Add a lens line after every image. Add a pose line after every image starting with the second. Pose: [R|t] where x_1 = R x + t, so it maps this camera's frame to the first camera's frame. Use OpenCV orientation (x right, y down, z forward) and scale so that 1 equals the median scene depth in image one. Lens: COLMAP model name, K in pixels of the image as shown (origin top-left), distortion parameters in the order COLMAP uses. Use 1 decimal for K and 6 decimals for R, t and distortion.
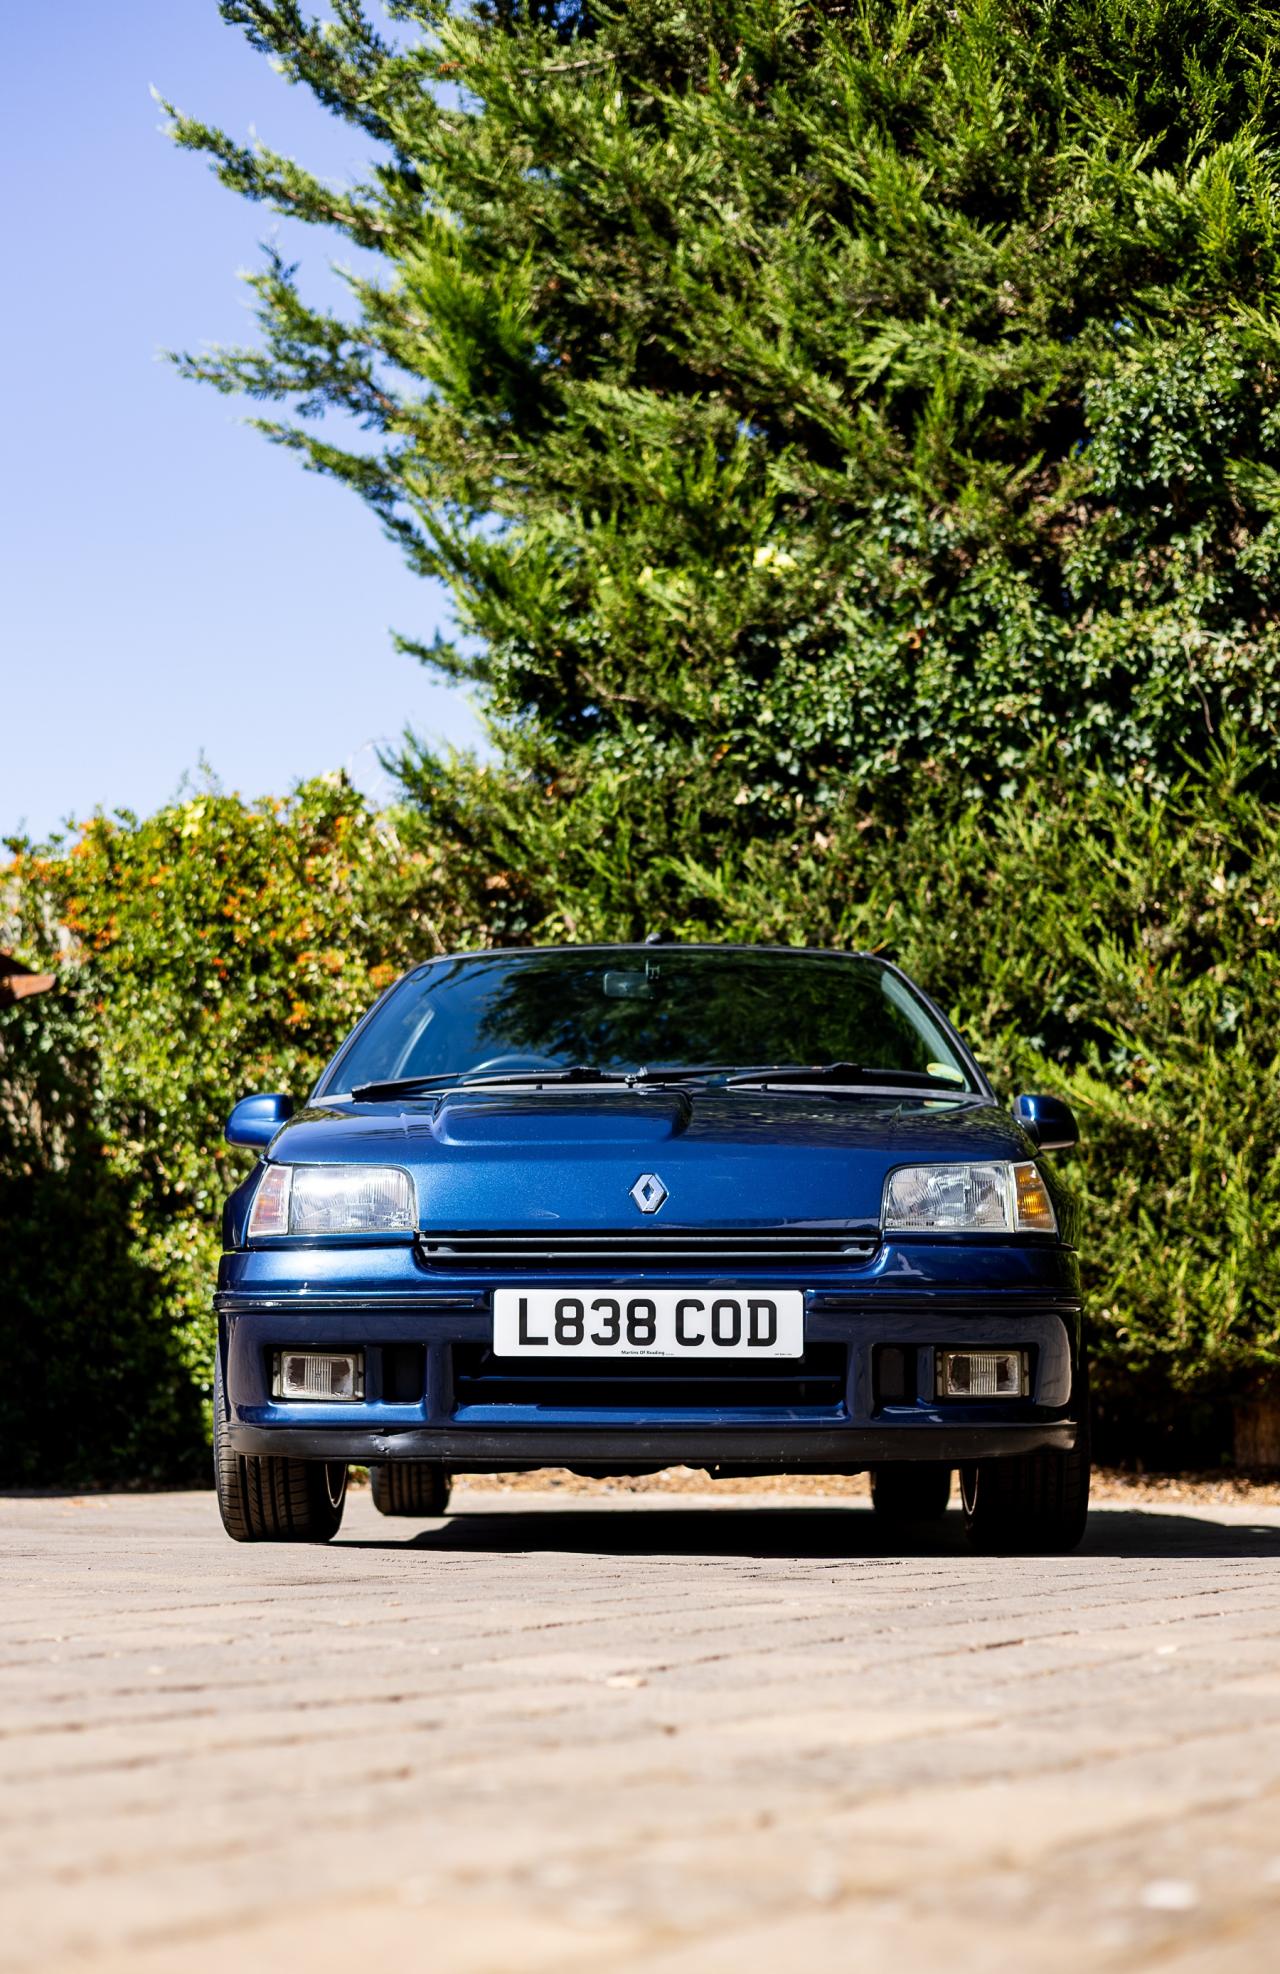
lens RADIAL K [[2989.7, 0, 554.8], [0, 2989.7, 989.7], [0, 0, 1]] dist [0.006722, 0.082695]
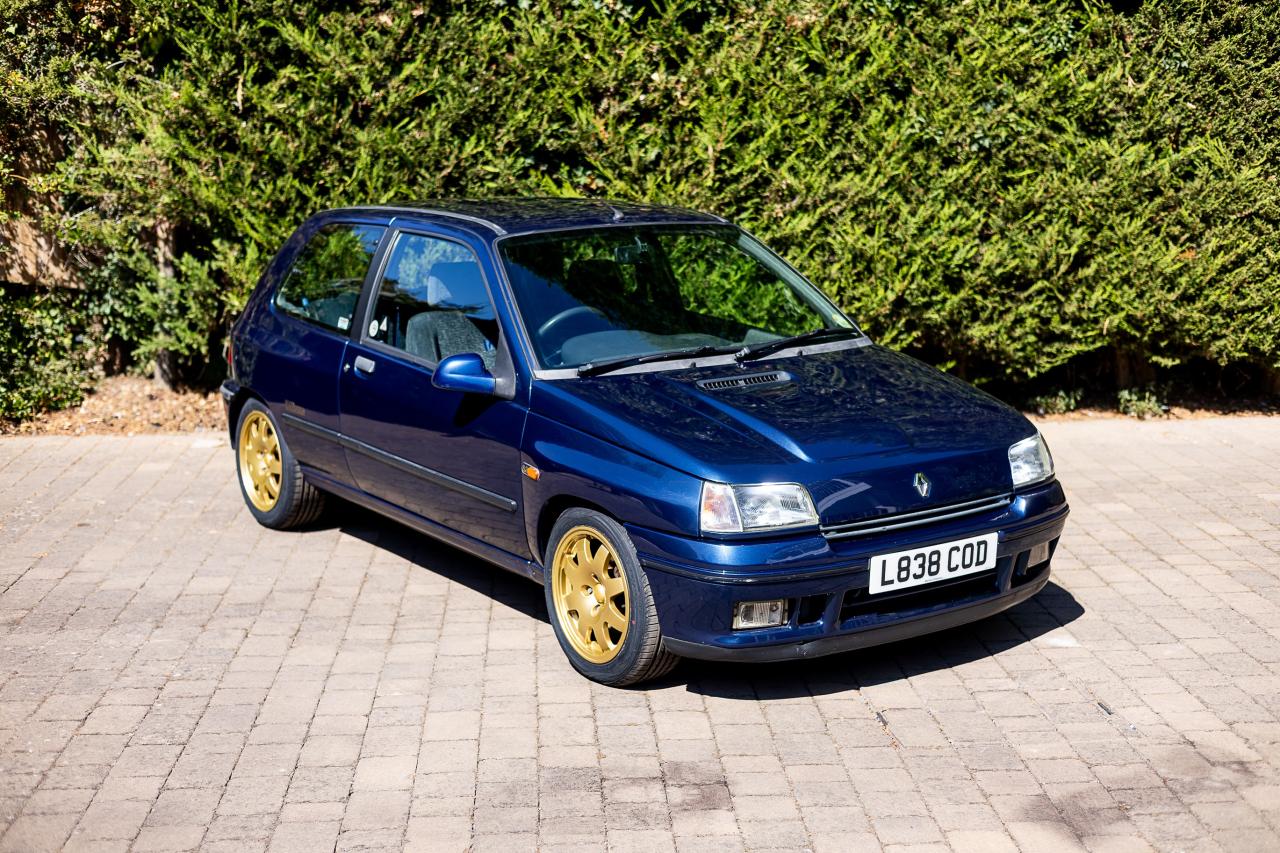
lens RADIAL K [[1812.8, 0, 657.6], [0, 1812.8, 423.2], [0, 0, 1]] dist [0.018083, 0.006422]
pose [[0.780856, -0.116281, 0.613794, -0.398112], [-0.092396, 0.950221, 0.297561, -0.144131], [-0.617841, -0.289064, 0.731242, 0.186118]]
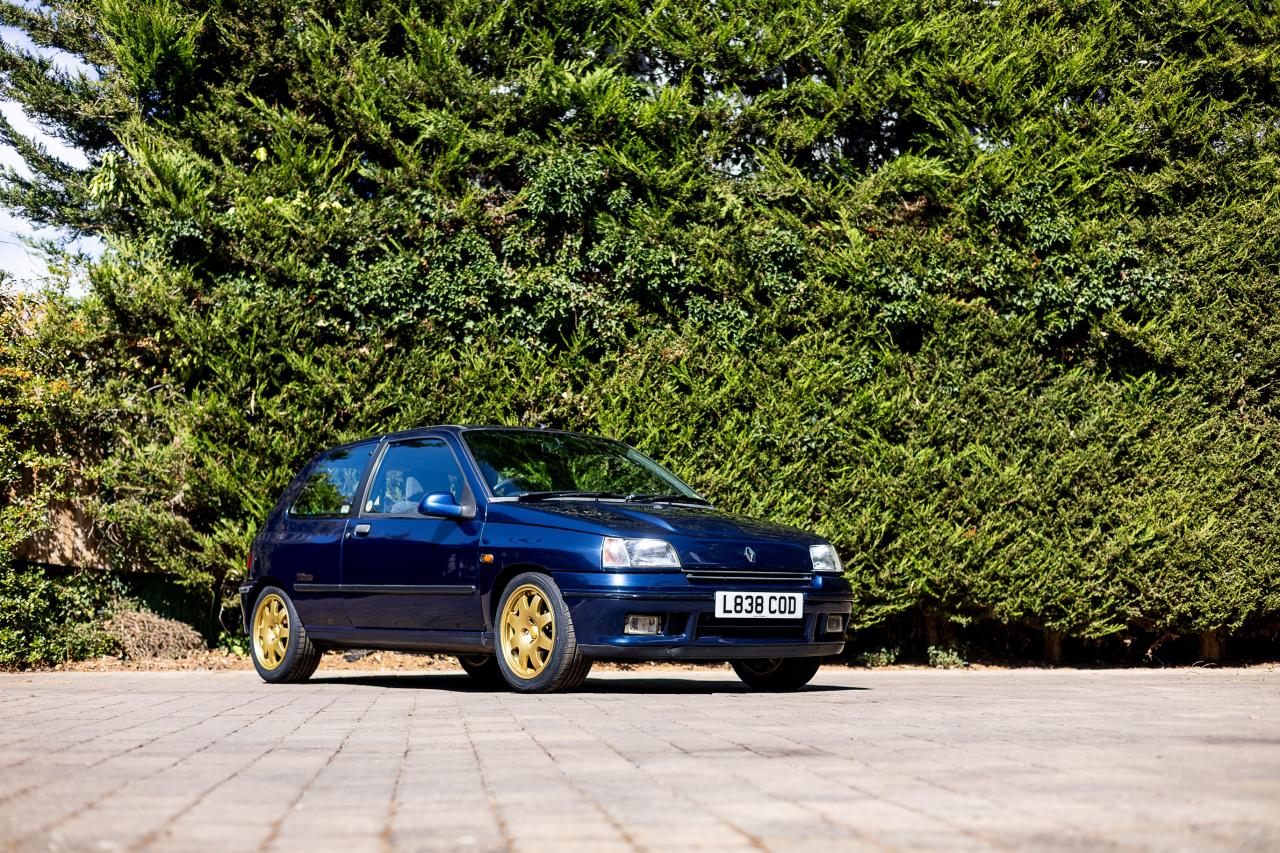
lens RADIAL K [[1828.6, 0, 640.0], [0, 1828.6, 426.5], [0, 0, 1]] dist [-0.004070, 0.154459]
pose [[0.749158, 0.070049, 0.658677, -0.598083], [-0.096688, 0.995306, 0.004121, -0.021686], [-0.655296, -0.066774, 0.752415, -0.066610]]
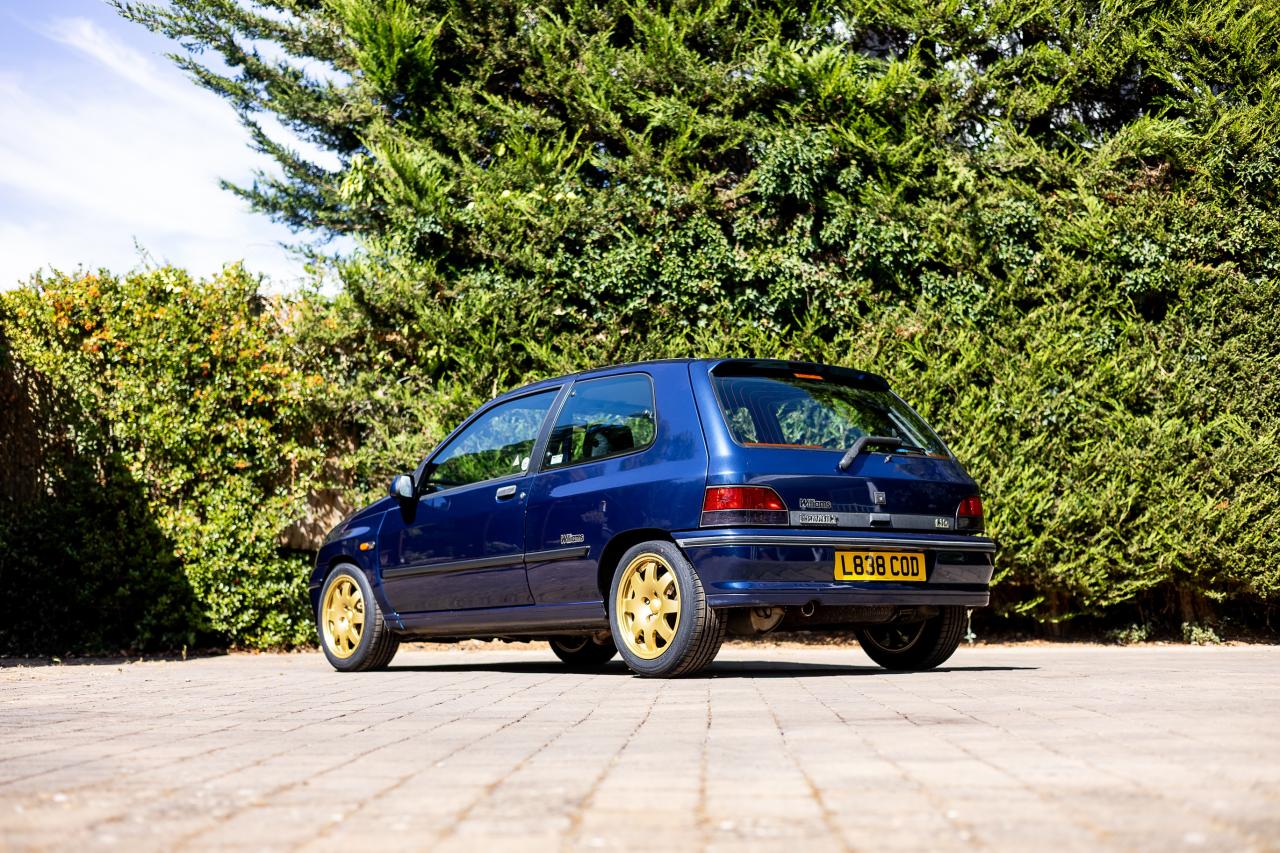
lens RADIAL K [[1861.1, 0, 640.0], [0, 1861.1, 426.5], [0, 0, 1]] dist [0.005313, 0.097790]
pose [[0.842134, 0.042676, 0.537576, -0.591732], [-0.068620, 0.997241, 0.028330, -0.026688], [-0.534884, -0.060746, 0.842739, -0.112074]]
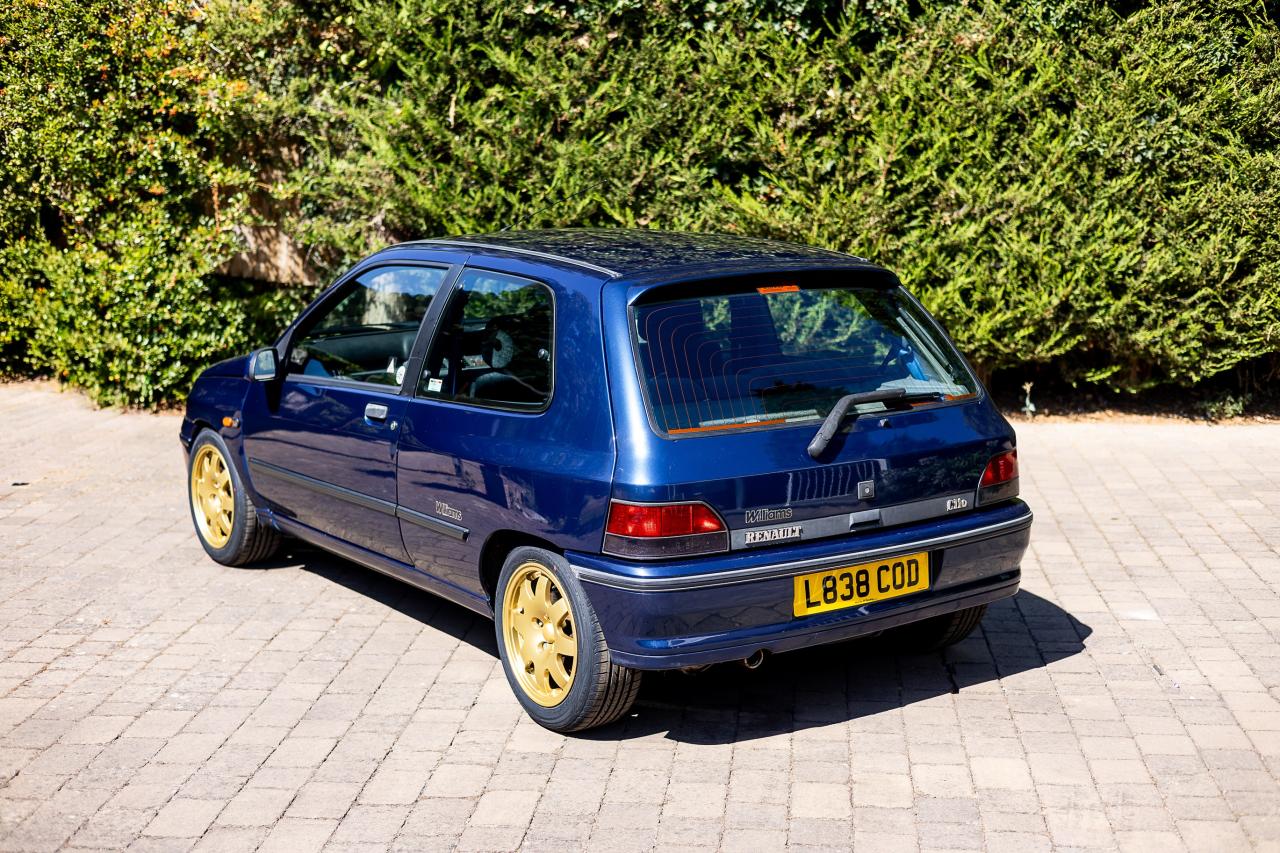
lens RADIAL K [[1841.4, 0, 642.7], [0, 1841.4, 430.0], [0, 0, 1]] dist [0.012391, 0.046490]
pose [[0.870049, -0.094504, 0.483822, -0.404574], [-0.067725, 0.949232, 0.307201, -0.164713], [-0.488291, -0.300047, 0.819478, 0.081539]]
